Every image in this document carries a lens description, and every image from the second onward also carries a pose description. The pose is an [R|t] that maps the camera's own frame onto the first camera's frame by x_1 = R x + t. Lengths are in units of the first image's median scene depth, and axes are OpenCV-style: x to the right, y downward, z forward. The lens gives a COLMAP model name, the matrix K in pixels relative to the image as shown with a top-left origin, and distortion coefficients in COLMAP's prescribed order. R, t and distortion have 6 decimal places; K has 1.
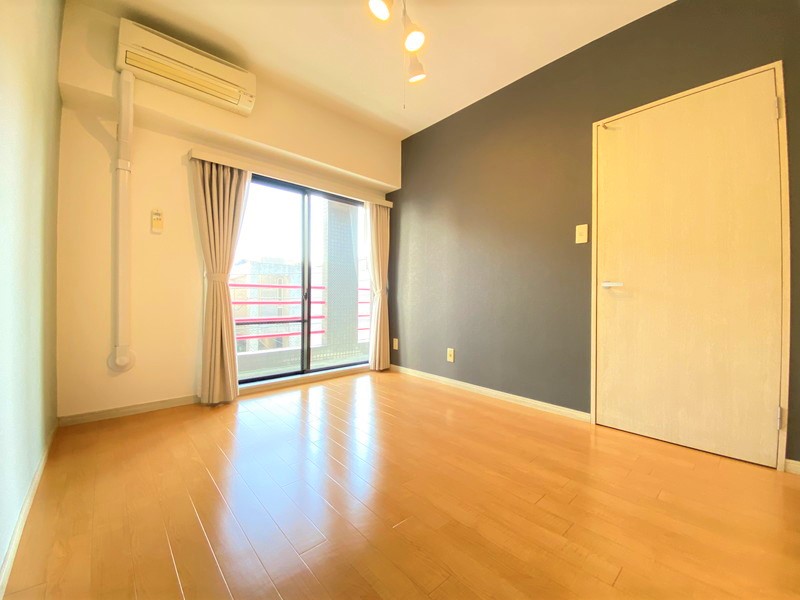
lens RADIAL K [[327.4, 0, 398.6], [0, 327.4, 297.4], [0, 0, 1]] dist [0.078076, -0.040254]
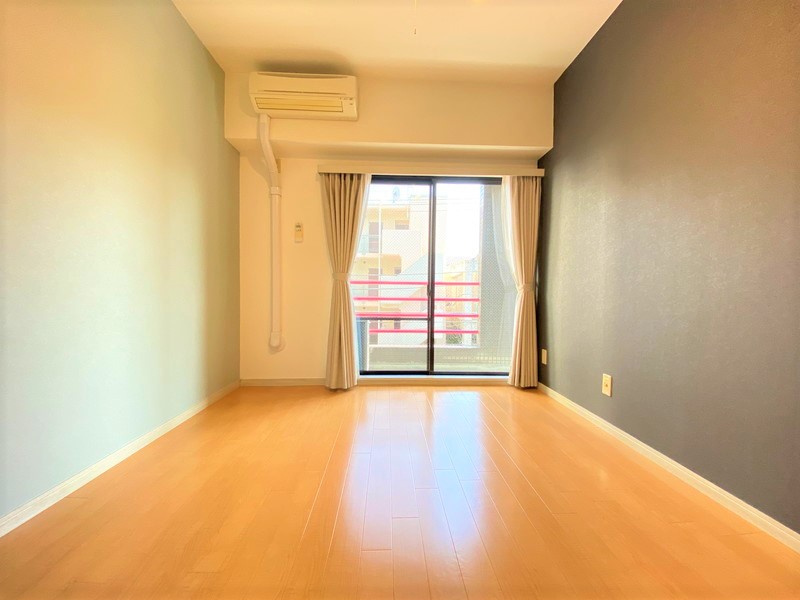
lens RADIAL K [[327.4, 0, 398.6], [0, 327.4, 297.4], [0, 0, 1]] dist [0.078076, -0.040254]
pose [[0.771441, 0.009966, -0.636223, 0.245705], [-0.004230, 0.999936, 0.010534, -0.000699], [0.636287, -0.005435, 0.771434, 0.220843]]
